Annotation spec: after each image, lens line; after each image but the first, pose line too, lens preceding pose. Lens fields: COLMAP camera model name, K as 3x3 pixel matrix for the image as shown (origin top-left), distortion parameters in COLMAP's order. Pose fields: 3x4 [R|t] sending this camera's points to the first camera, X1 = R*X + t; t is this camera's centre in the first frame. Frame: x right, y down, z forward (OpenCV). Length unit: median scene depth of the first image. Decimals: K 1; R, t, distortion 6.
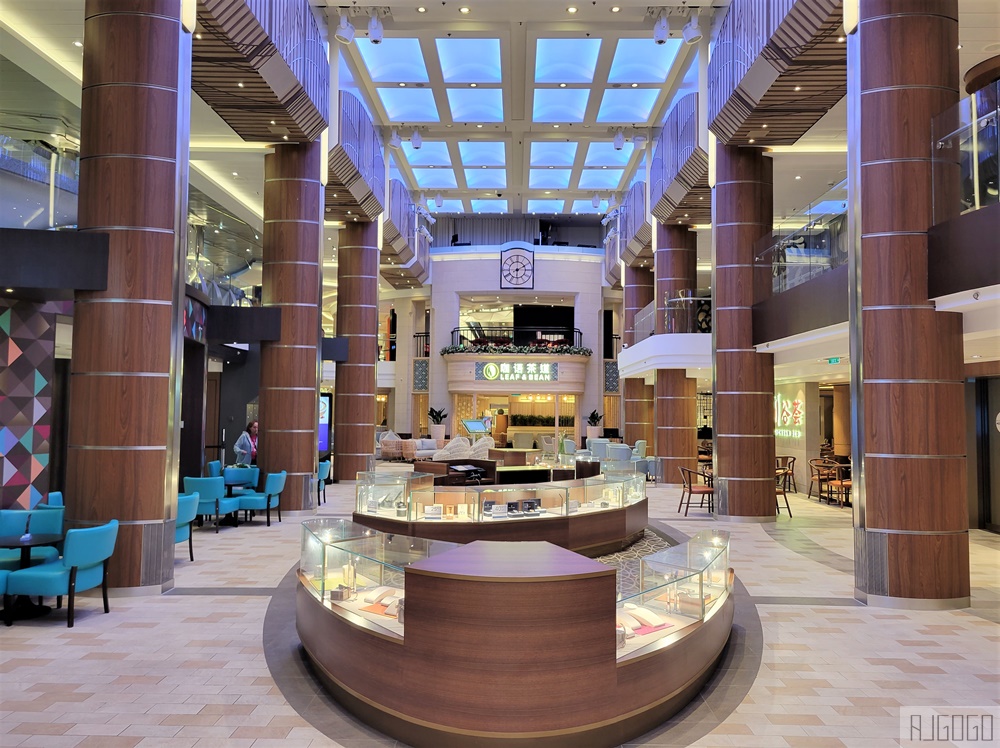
lens RADIAL K [[749.7, 0, 504.5], [0, 749.7, 370.4], [0, 0, 1]] dist [0.036192, -0.002573]
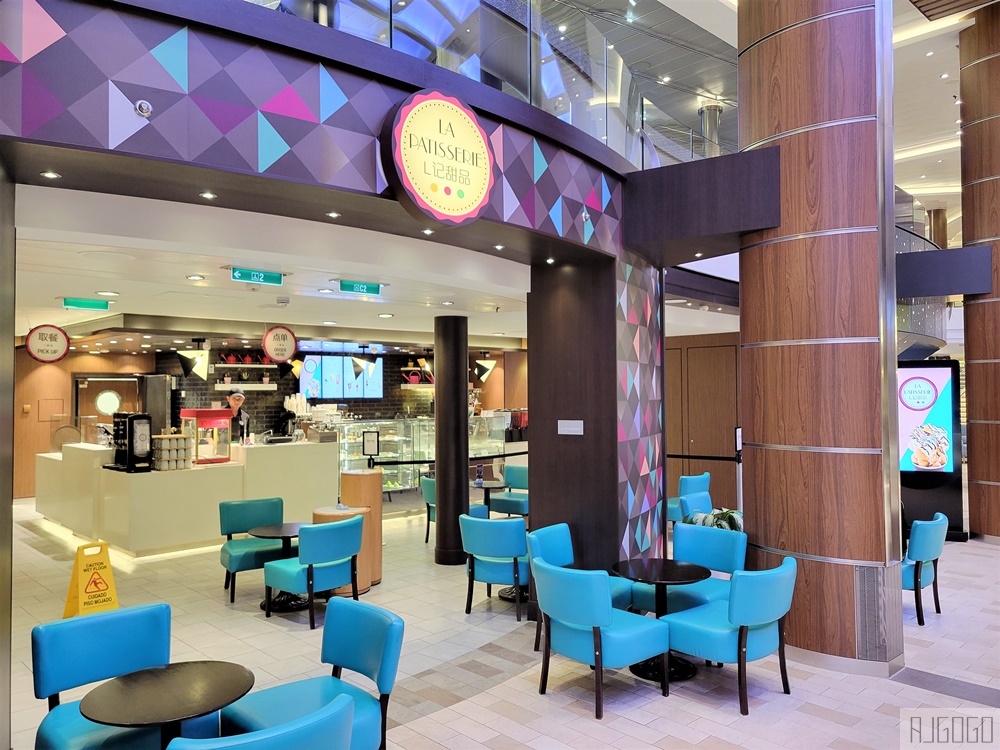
lens RADIAL K [[748.2, 0, 501.7], [0, 748.2, 370.3], [0, 0, 1]] dist [0.036219, -0.004140]
pose [[0.711576, -0.033301, -0.701820, -0.064468], [0.050824, 0.998699, 0.004142, 0.015078], [0.700769, -0.038617, 0.712343, 0.300576]]
